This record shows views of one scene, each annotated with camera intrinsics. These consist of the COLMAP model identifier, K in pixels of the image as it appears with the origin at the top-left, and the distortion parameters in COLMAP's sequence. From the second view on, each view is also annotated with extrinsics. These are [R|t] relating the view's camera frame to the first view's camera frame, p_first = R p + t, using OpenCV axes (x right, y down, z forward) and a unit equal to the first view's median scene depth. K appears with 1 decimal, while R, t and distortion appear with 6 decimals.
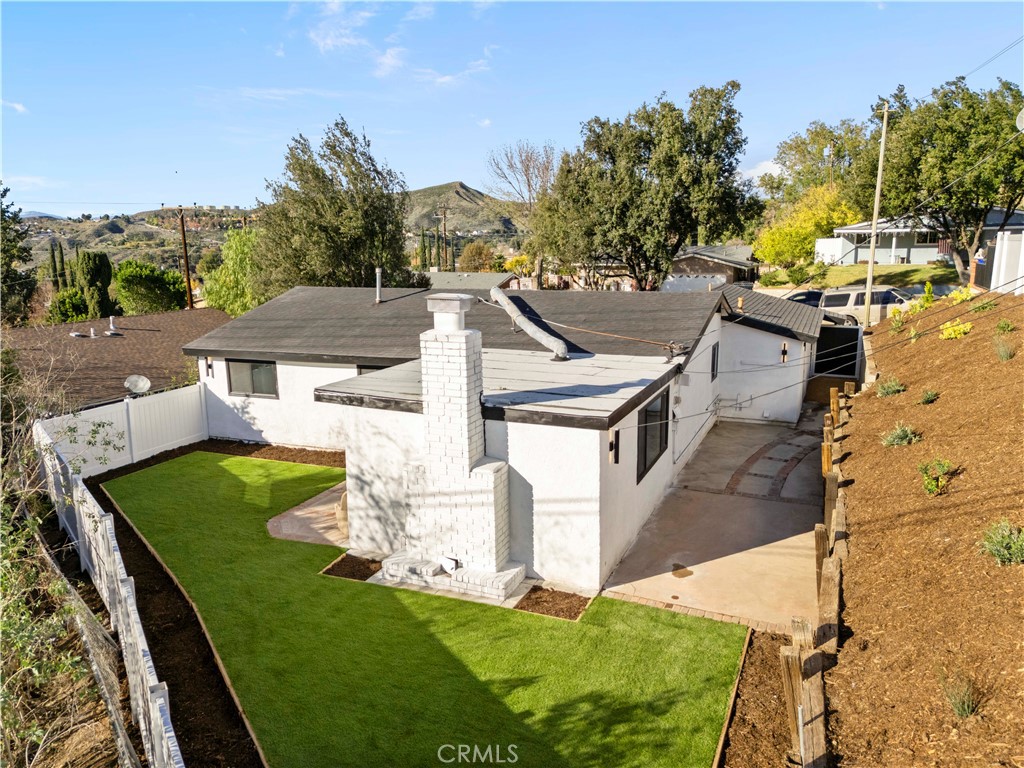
lens RADIAL K [[752.9, 0, 512.0], [0, 752.9, 383.0], [0, 0, 1]] dist [0.050680, -0.022109]
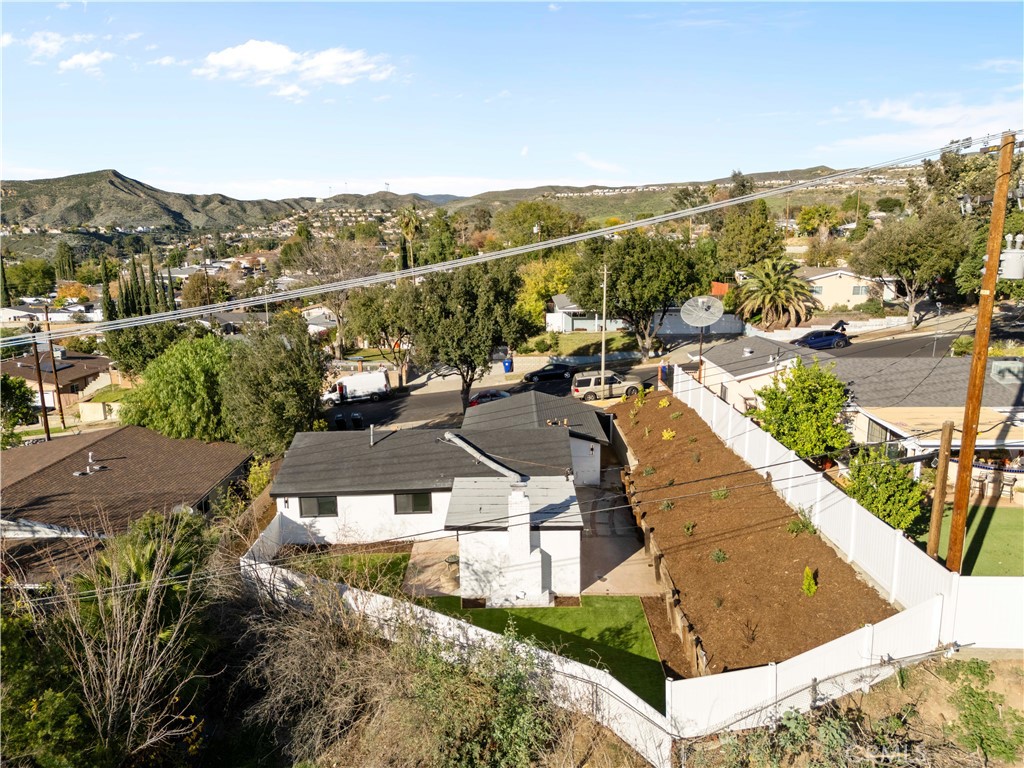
lens RADIAL K [[752.9, 0, 513.6], [0, 752.9, 383.5], [0, 0, 1]] dist [0.050680, -0.022109]
pose [[0.916934, -0.080353, 0.390866, -0.580253], [0.075943, 0.996753, 0.026755, -0.287923], [-0.391747, 0.005151, 0.920059, -0.700594]]
